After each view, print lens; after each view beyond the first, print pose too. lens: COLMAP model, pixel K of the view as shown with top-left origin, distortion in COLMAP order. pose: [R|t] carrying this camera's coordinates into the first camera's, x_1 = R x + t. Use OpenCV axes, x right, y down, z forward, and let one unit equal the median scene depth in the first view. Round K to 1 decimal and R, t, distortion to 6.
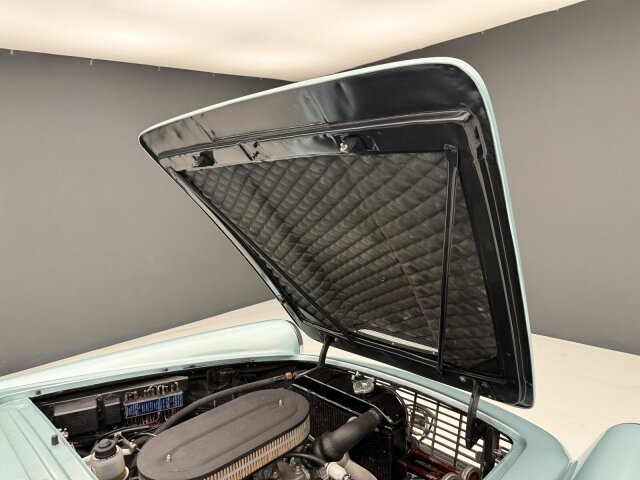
lens RADIAL K [[441.1, 0, 320.0], [0, 441.1, 240.0], [0, 0, 1]] dist [0.001347, 0.001317]
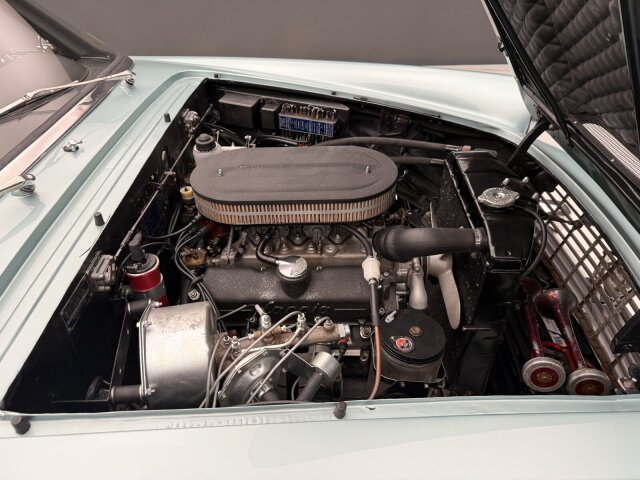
lens RADIAL K [[454.7, 0, 320.0], [0, 454.7, 240.0], [0, 0, 1]] dist [0.008585, -0.000541]
pose [[0.725767, 0.460346, -0.511217, 0.255686], [-0.114926, 0.813803, 0.569663, 0.012278], [0.678273, -0.354691, 0.643538, 0.291850]]
